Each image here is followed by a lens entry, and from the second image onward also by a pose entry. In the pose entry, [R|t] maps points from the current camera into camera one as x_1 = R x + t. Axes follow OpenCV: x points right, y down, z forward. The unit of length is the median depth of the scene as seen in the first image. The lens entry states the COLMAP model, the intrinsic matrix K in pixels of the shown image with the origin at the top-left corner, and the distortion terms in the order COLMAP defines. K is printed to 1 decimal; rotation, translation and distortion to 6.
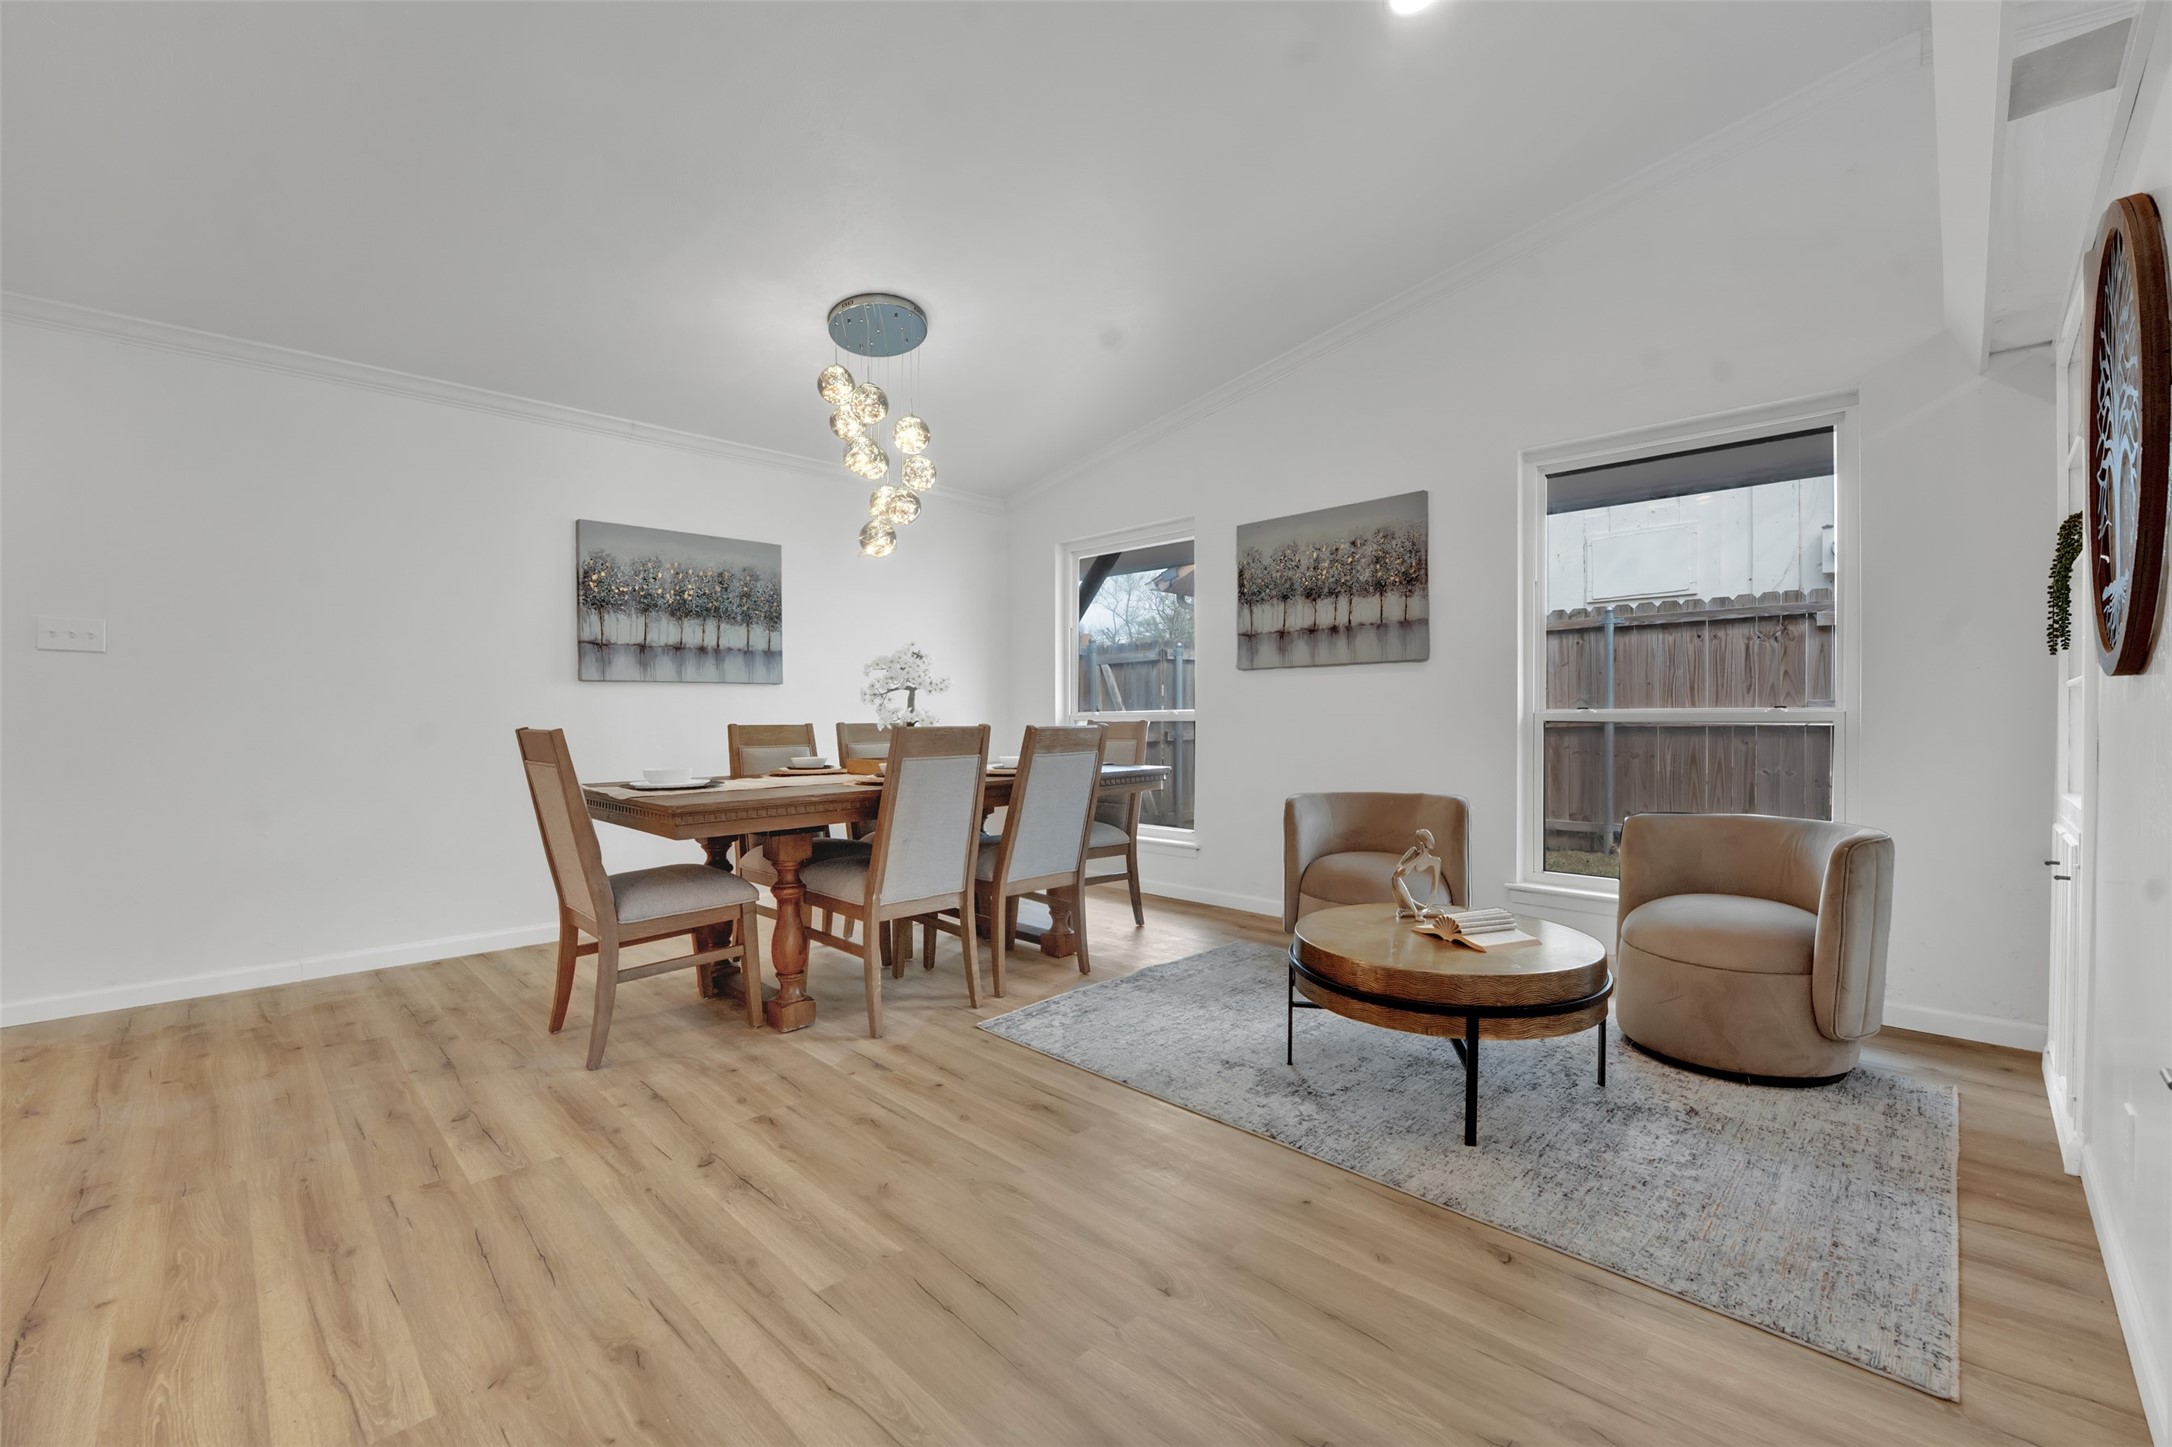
lens RADIAL K [[885.3, 0, 1095.1], [0, 885.3, 727.0], [0, 0, 1]] dist [-0.000713, 0.000033]
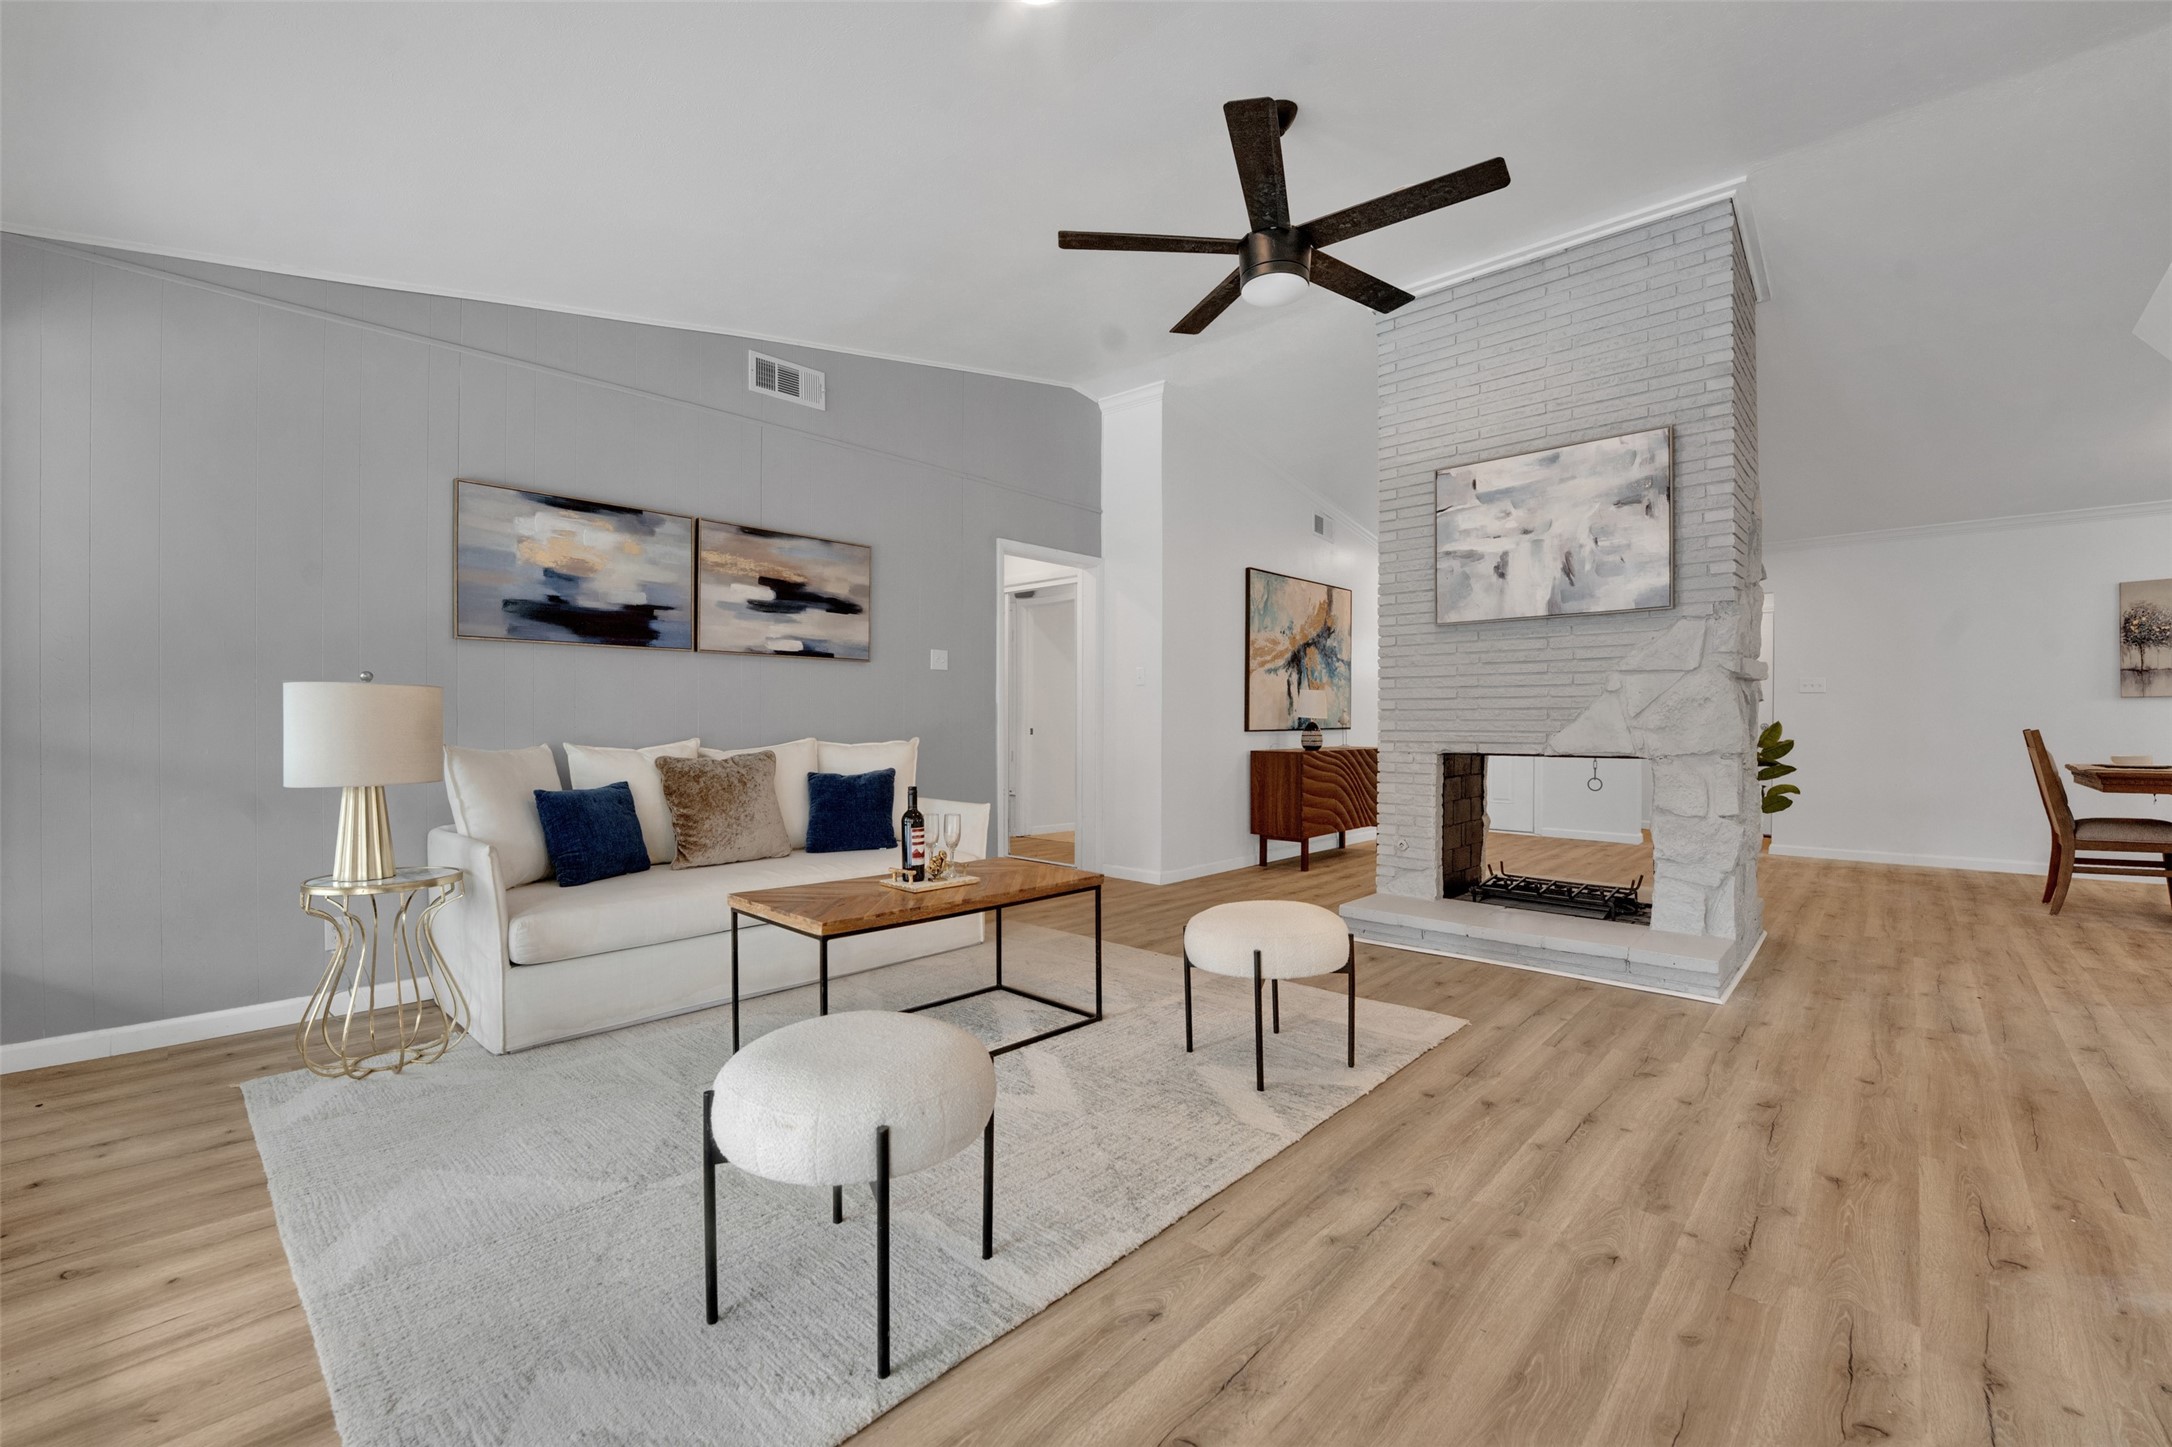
lens RADIAL K [[885.3, 0, 1095.1], [0, 885.3, 727.0], [0, 0, 1]] dist [-0.000713, 0.000033]
pose [[0.038215, 0.006862, -0.999246, 0.739950], [-0.017691, 0.999824, 0.006190, 0.013198], [0.999113, 0.017442, 0.038330, -0.656899]]
